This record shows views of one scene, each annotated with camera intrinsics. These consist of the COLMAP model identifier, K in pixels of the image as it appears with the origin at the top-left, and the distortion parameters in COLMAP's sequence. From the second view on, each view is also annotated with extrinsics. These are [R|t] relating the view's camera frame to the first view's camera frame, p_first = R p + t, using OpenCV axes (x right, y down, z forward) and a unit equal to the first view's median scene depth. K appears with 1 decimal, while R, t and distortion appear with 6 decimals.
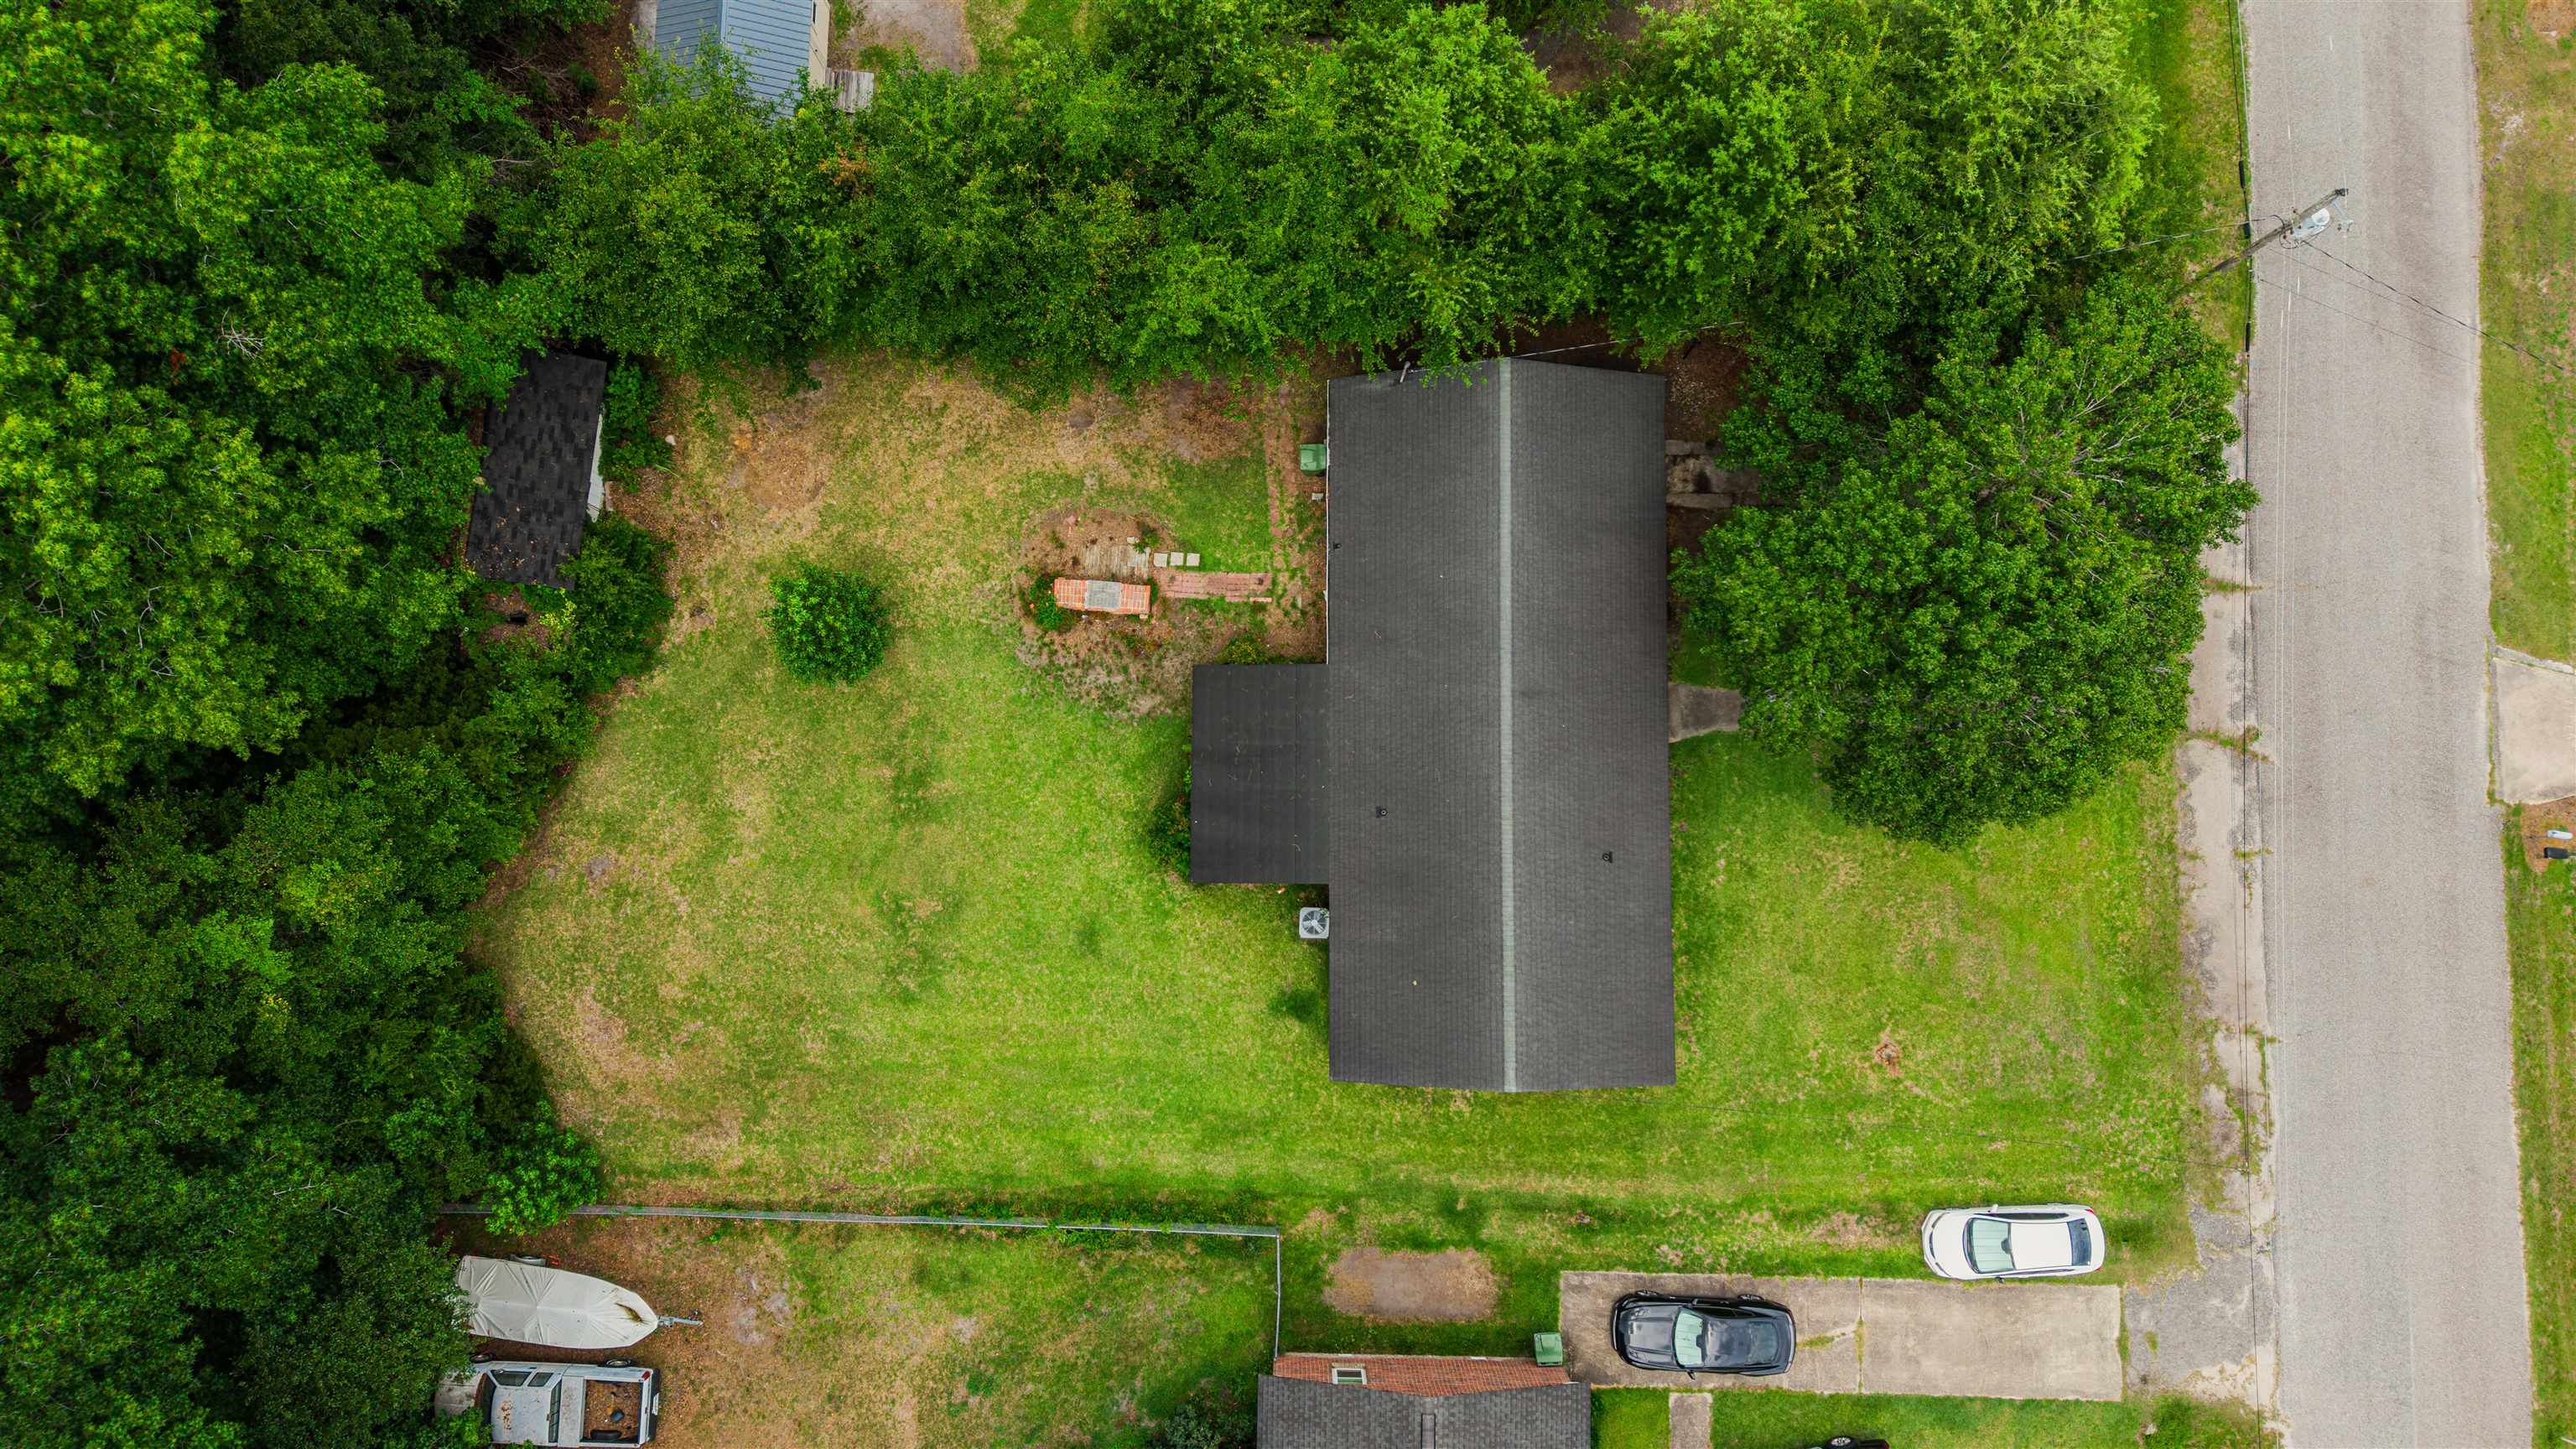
lens RADIAL K [[1747.3, 0, 1288.0], [0, 1747.3, 724.5], [0, 0, 1]] dist [-0.003516, -0.001030]
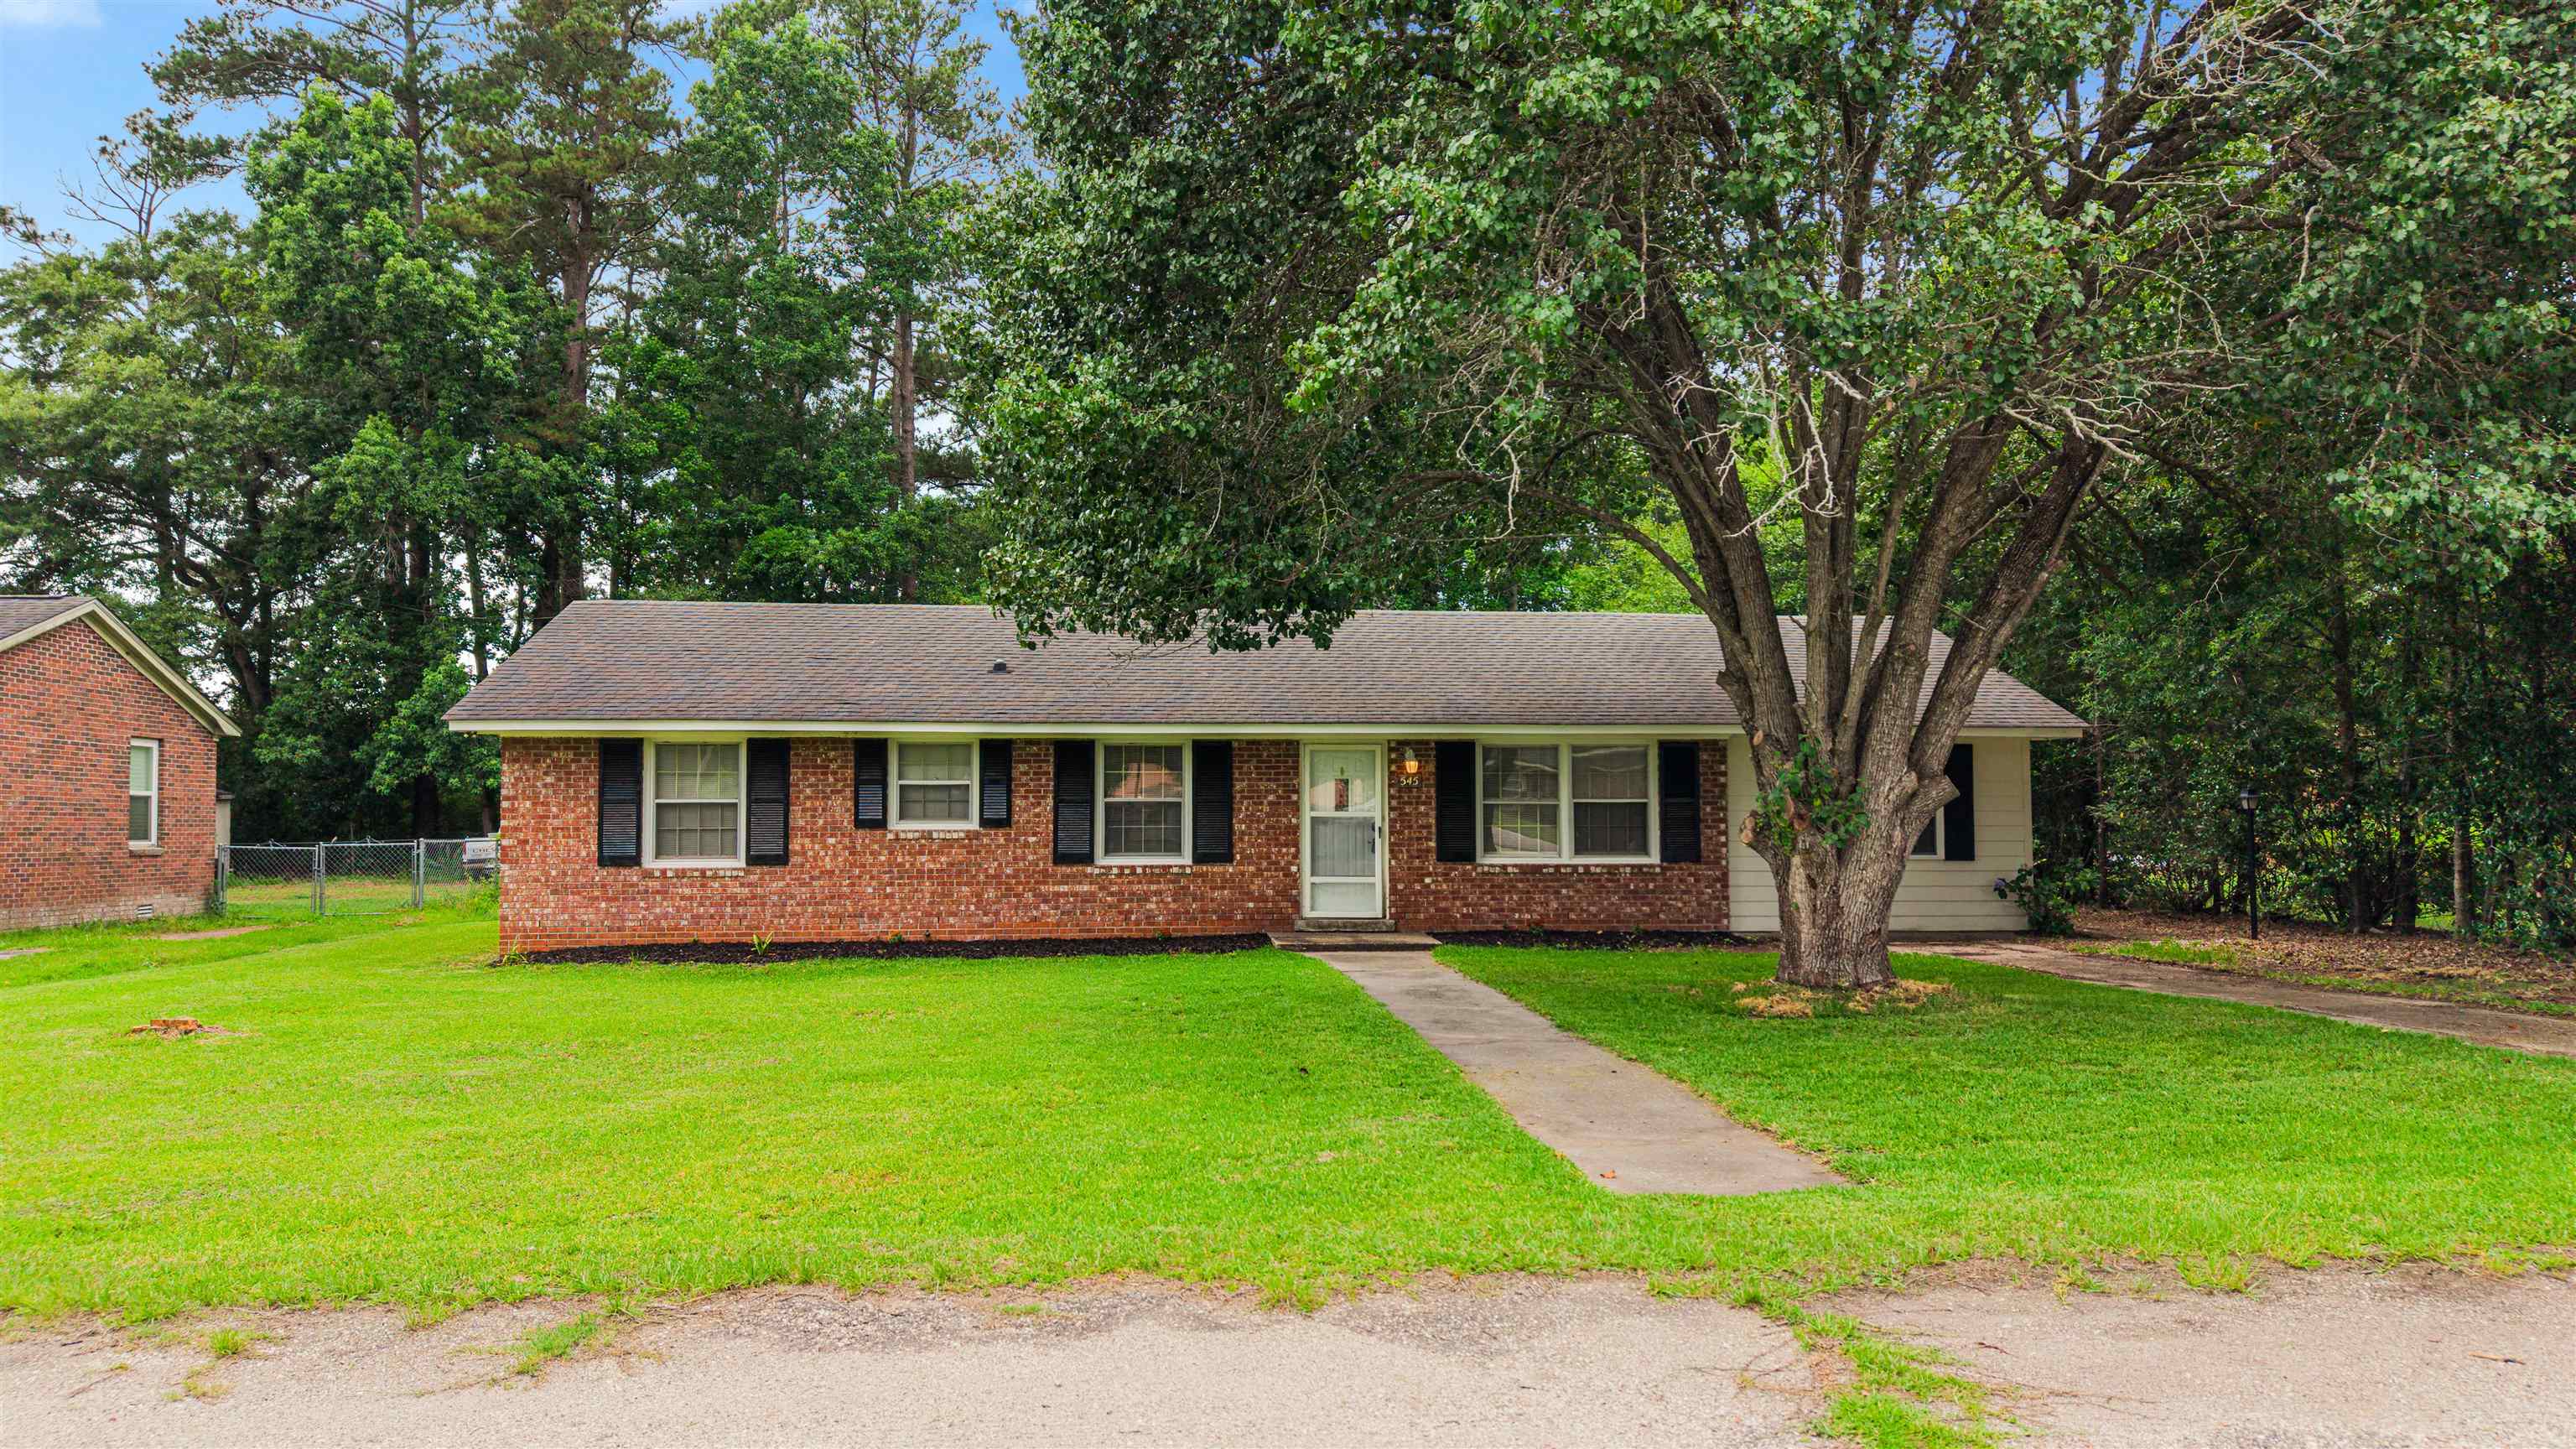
lens RADIAL K [[1747.3, 0, 1288.0], [0, 1747.3, 724.5], [0, 0, 1]] dist [-0.003516, -0.001030]
pose [[0.081044, -0.060820, -0.994853, 0.622138], [-0.992955, 0.081642, -0.085881, 0.037615], [0.086445, 0.994804, -0.053774, 0.986258]]
